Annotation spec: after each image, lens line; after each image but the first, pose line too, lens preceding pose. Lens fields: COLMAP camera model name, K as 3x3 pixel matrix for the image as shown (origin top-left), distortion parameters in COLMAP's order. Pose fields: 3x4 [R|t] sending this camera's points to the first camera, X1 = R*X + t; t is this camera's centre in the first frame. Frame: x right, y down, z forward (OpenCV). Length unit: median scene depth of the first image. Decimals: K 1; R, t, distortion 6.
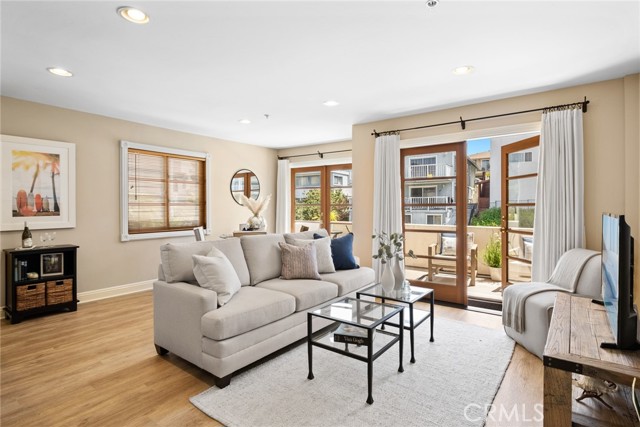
lens RADIAL K [[319.4, 0, 328.9], [0, 319.4, 206.5], [0, 0, 1]] dist [0.000192, 0.000036]
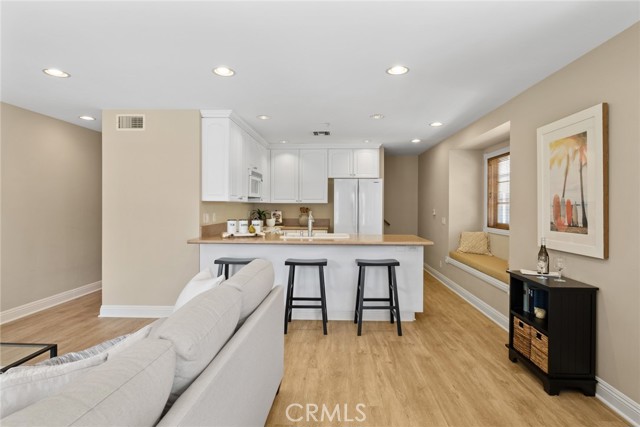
lens RADIAL K [[343.1, 0, 326.2], [0, 343.1, 205.8], [0, 0, 1]] dist [0.005309, -0.001065]
pose [[-0.836400, -0.005691, -0.548090, -0.093098], [-0.005415, 0.999983, -0.002118, -0.021056], [0.548093, 0.001196, -0.836416, 1.318393]]
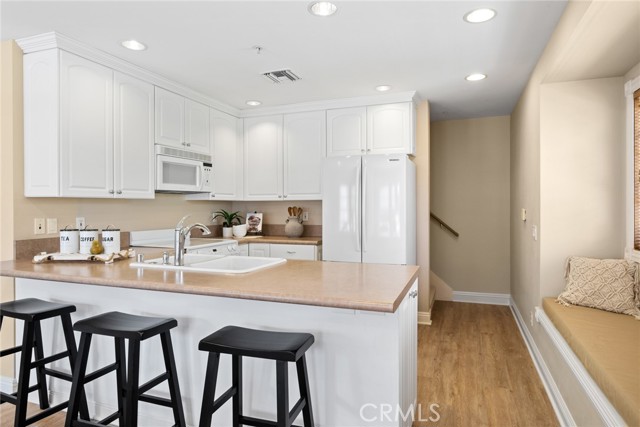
lens RADIAL K [[381.8, 0, 326.8], [0, 381.8, 207.0], [0, 0, 1]] dist [0.003320, -0.002083]
pose [[-0.966707, 0.002853, -0.255868, -0.723335], [0.002160, 0.999993, 0.002989, -0.019426], [0.255875, 0.002337, -0.966707, 1.014577]]
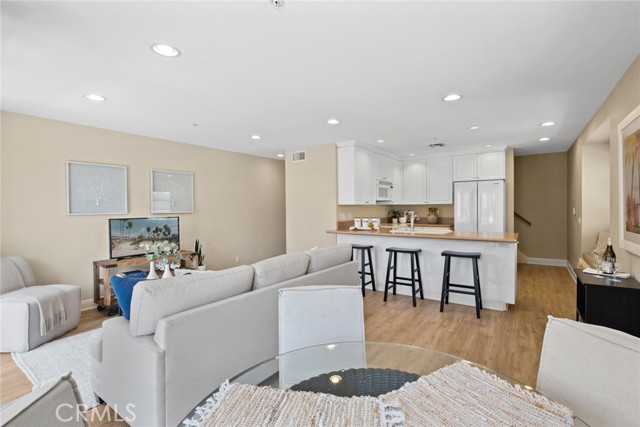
lens RADIAL K [[300.5, 0, 318.1], [0, 300.5, 210.7], [0, 0, 1]] dist [-0.010575, -0.001538]
pose [[-0.999946, 0.008547, 0.005922, -0.275312], [0.008629, 0.999863, 0.014102, -0.028984], [-0.005800, 0.014152, -0.999883, 1.593335]]
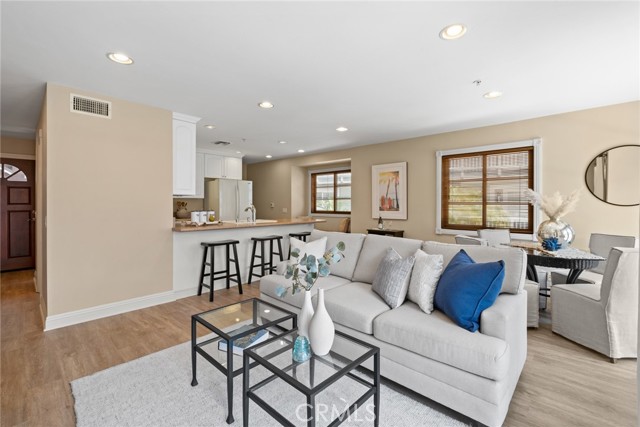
lens RADIAL K [[277.6, 0, 325.8], [0, 277.6, 209.6], [0, 0, 1]] dist [-0.000873, -0.001625]
pose [[-0.115180, 0.022268, -0.993095, 0.542150], [-0.002417, 0.999739, 0.022697, -0.007529], [0.993342, 0.005015, -0.115096, 0.836847]]
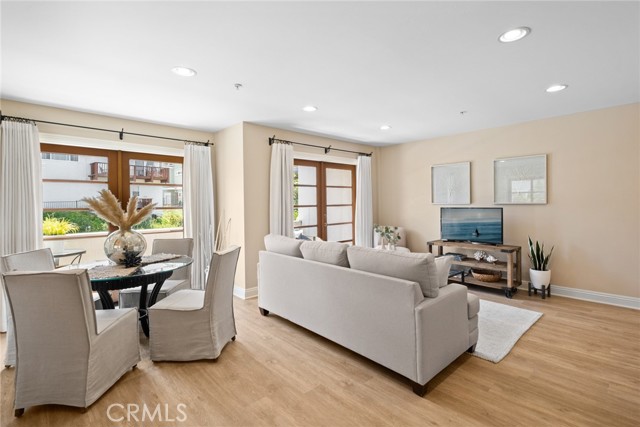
lens RADIAL K [[295.7, 0, 323.5], [0, 295.7, 205.7], [0, 0, 1]] dist [-0.004169, 0.000920]
pose [[0.195267, -0.013074, 0.980663, -0.929633], [0.014995, 0.999834, 0.010344, -0.020277], [-0.980635, 0.012685, 0.195431, 0.781175]]
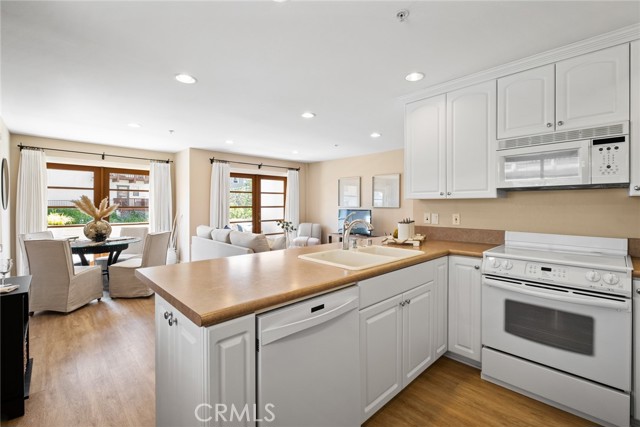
lens RADIAL K [[277.6, 0, 322.7], [0, 277.6, 205.7], [0, 0, 1]] dist [-0.000873, -0.001625]
pose [[0.181356, -0.005786, 0.983401, -1.242055], [0.001204, 0.999983, 0.005661, -0.023425], [-0.983417, 0.000157, 0.181360, 0.314681]]
